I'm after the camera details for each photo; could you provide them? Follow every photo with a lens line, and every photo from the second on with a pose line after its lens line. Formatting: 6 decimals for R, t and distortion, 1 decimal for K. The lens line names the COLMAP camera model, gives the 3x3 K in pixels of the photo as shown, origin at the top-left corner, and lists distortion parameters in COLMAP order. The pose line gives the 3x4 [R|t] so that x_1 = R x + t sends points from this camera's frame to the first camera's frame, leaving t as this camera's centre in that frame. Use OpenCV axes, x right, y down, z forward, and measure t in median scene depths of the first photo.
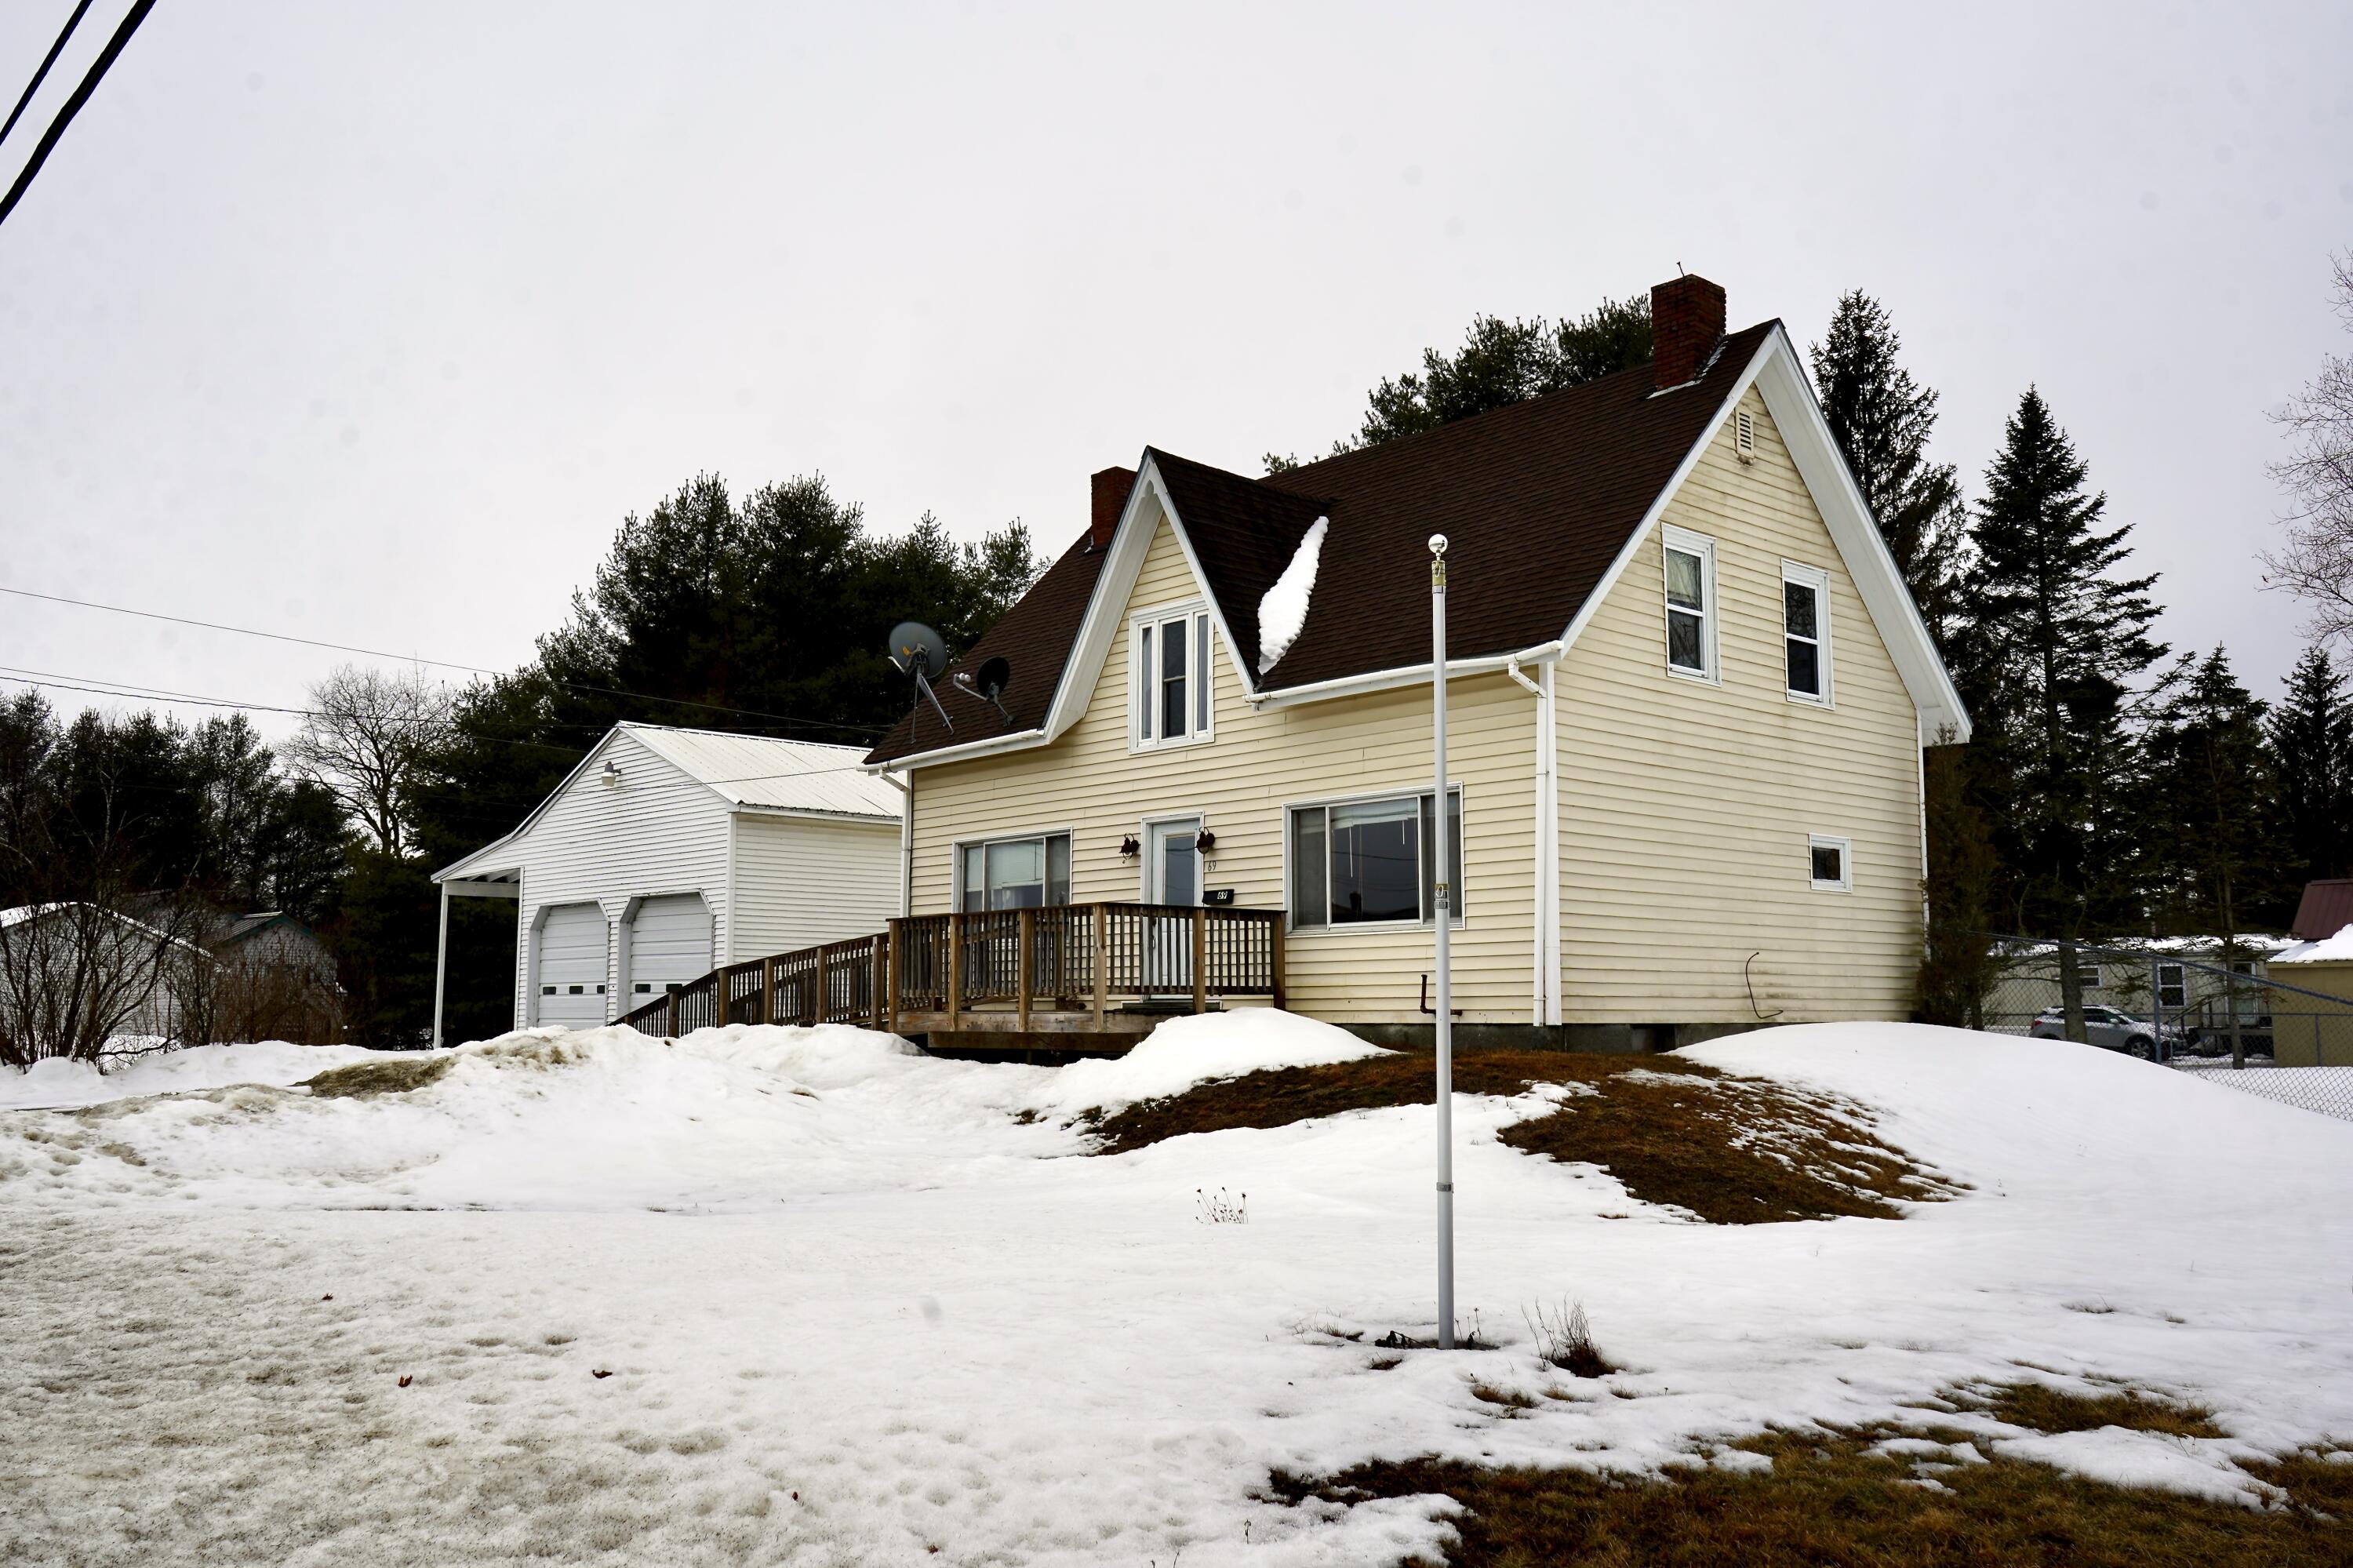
lens RADIAL K [[1905.4, 0, 1176.5], [0, 1905.4, 784.0], [0, 0, 1]] dist [0.000682, 0.000048]
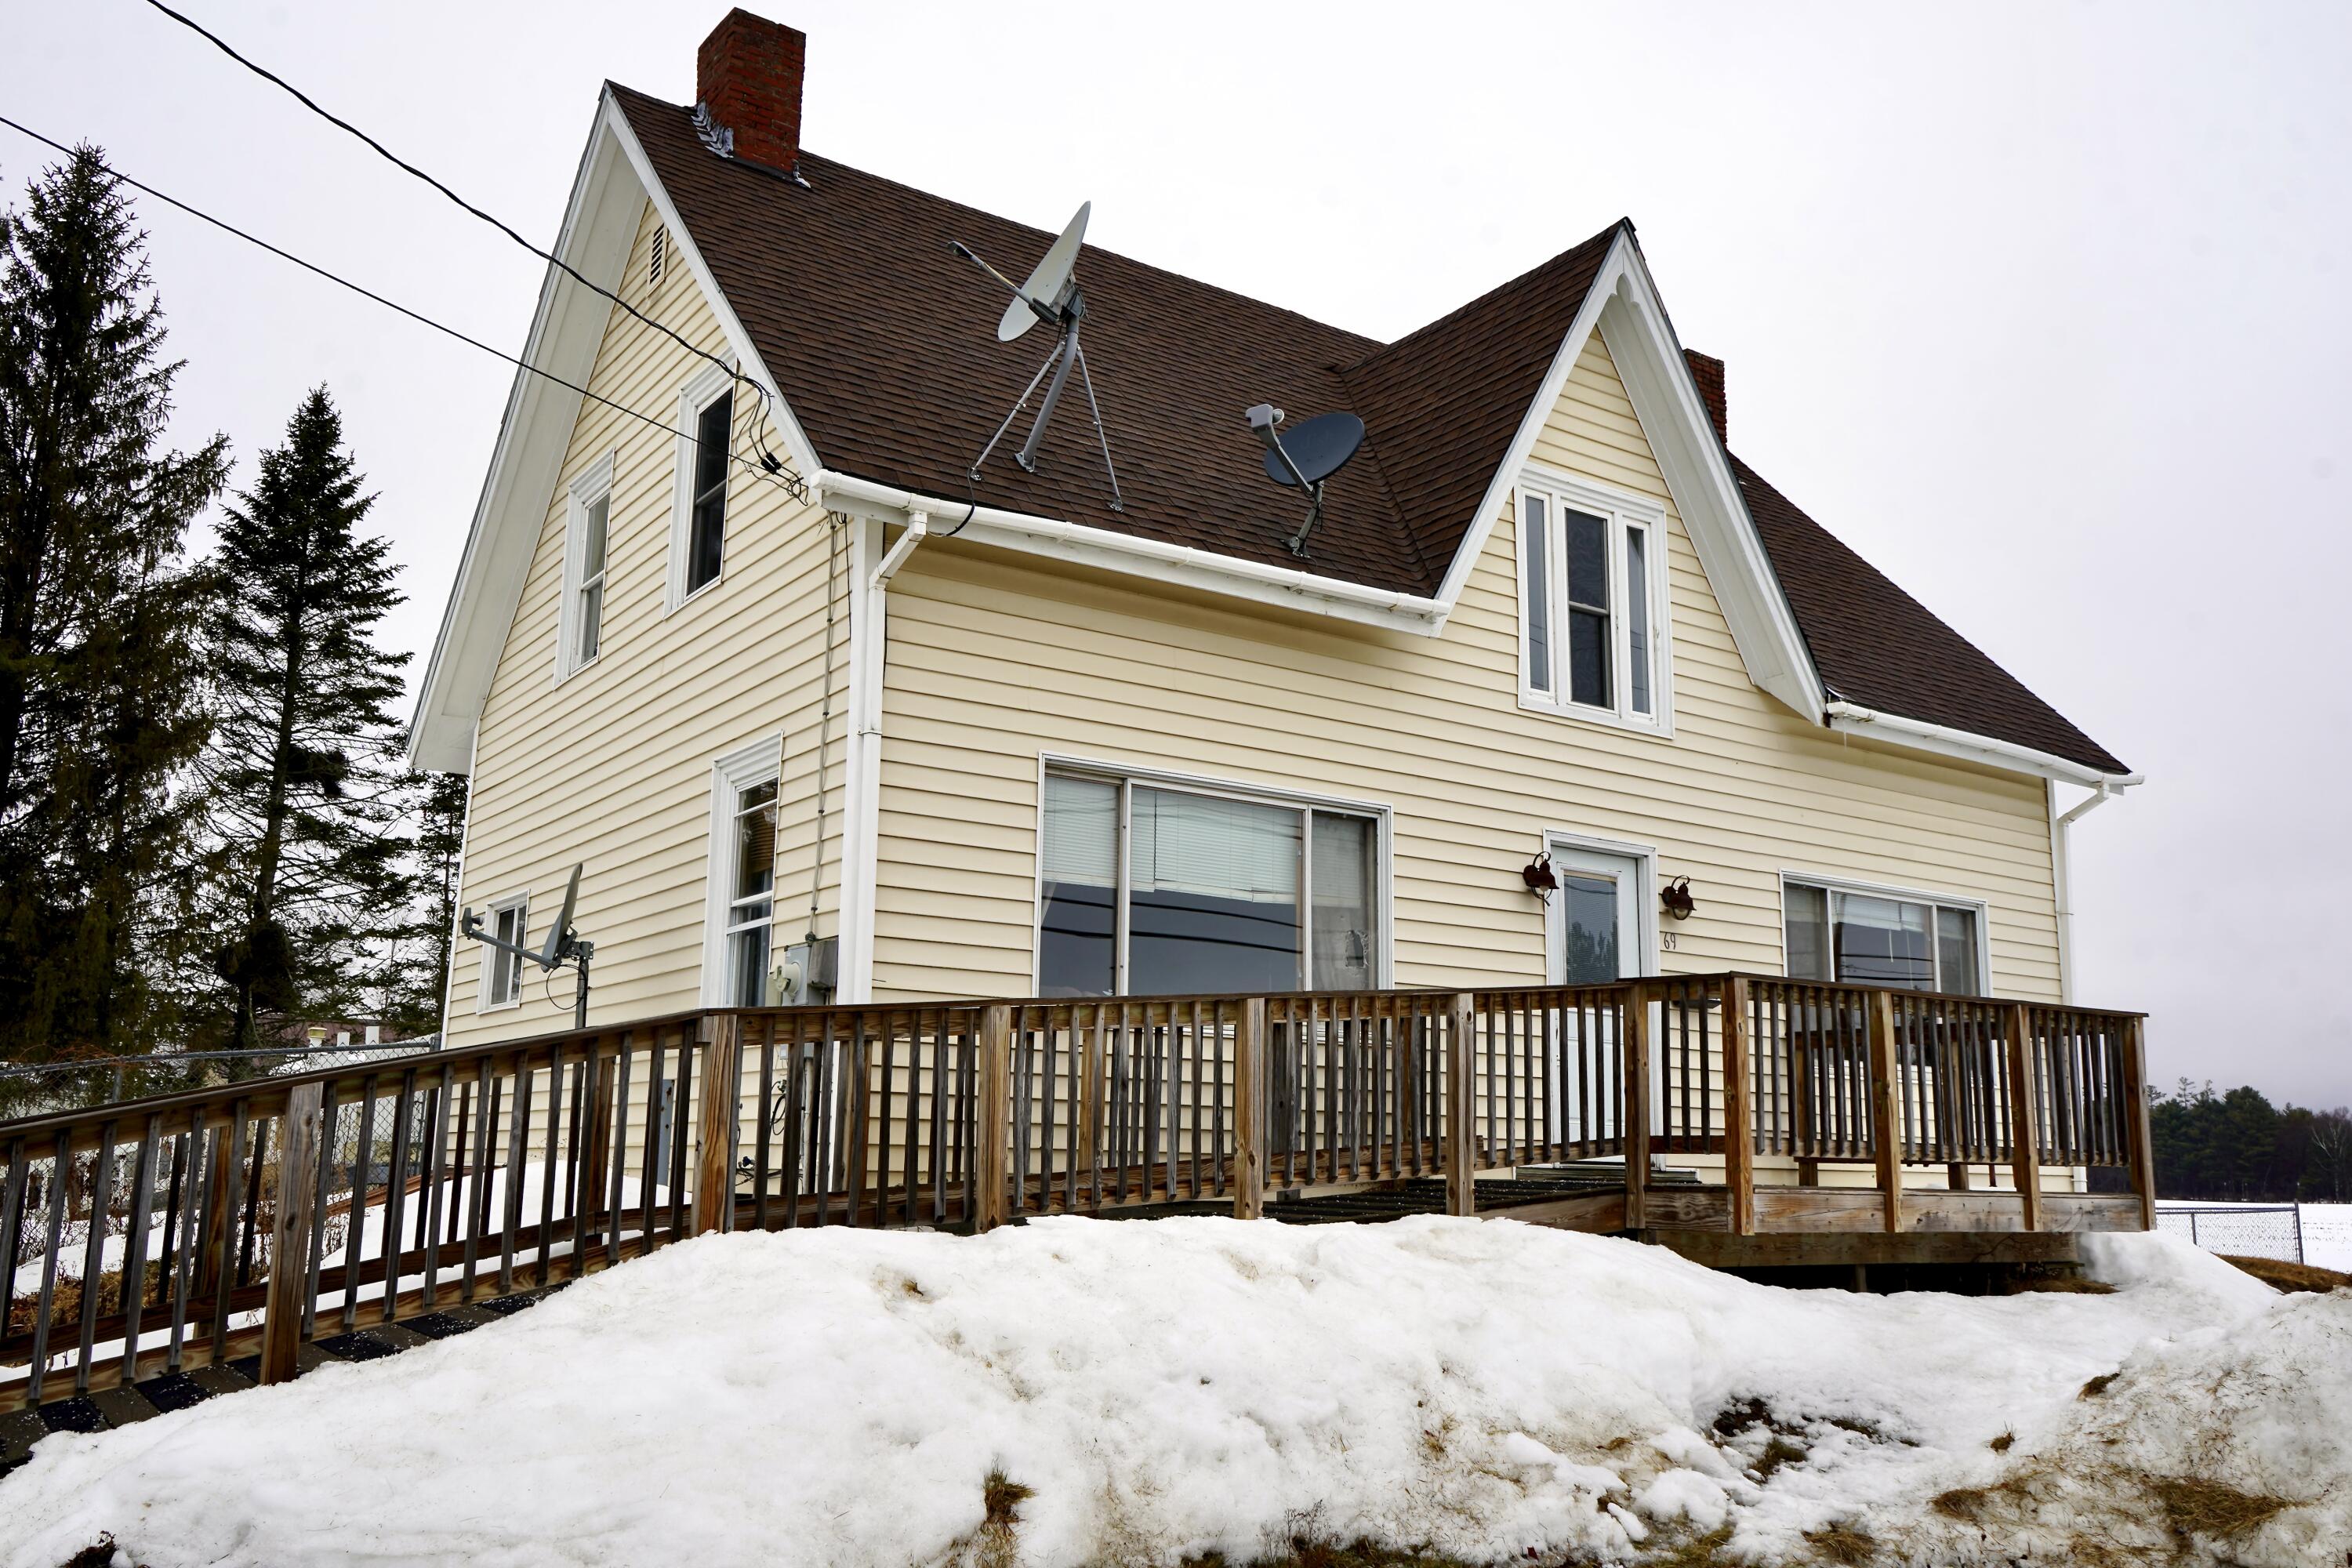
lens RADIAL K [[1980.4, 0, 1176.0], [0, 1980.4, 784.0], [0, 0, 1]] dist [-0.002858, -0.000801]
pose [[0.133079, 0.197300, 0.971269, -0.593069], [-0.135045, 0.974455, -0.179444, 0.122834], [-0.981862, -0.107285, 0.156324, 1.018856]]
